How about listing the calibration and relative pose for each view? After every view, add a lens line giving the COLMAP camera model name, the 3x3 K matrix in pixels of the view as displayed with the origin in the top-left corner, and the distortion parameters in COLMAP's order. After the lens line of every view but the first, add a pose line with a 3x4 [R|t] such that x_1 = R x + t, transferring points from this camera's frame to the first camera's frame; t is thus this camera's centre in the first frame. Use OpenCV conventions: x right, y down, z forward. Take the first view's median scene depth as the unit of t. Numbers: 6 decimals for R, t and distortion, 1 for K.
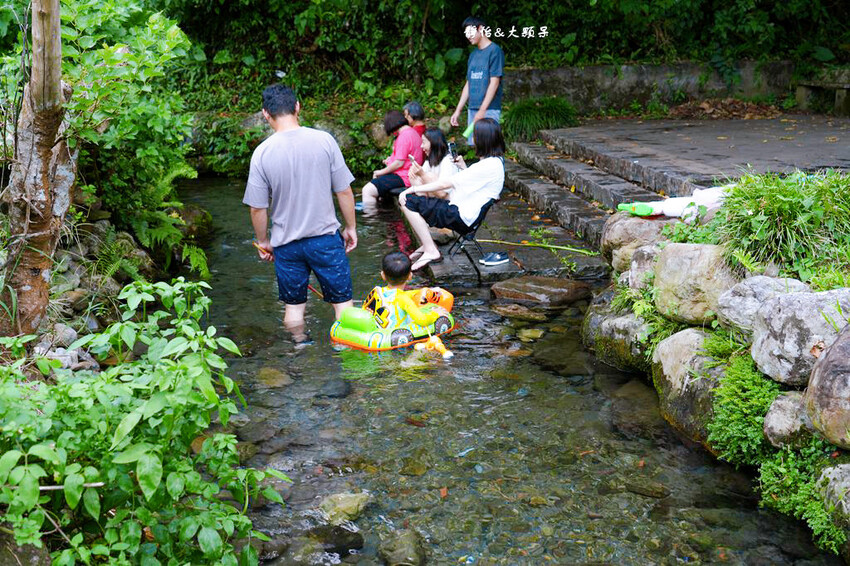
lens RADIAL K [[941.1, 0, 423.7], [0, 941.1, 283.3], [0, 0, 1]] dist [-0.004162, 0.000000]
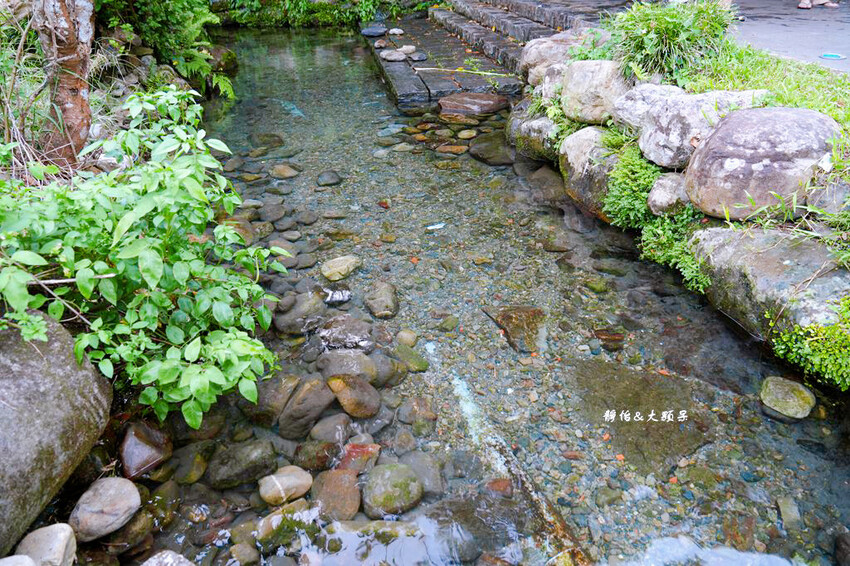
lens RADIAL K [[580.3, 0, 420.1], [0, 580.3, 283.5], [0, 0, 1]] dist [-0.006331, -0.002098]
pose [[0.998511, -0.035421, 0.041490, -0.000949], [0.021628, 0.955249, 0.295010, 0.014327], [-0.050083, -0.293674, 0.954593, 0.180576]]
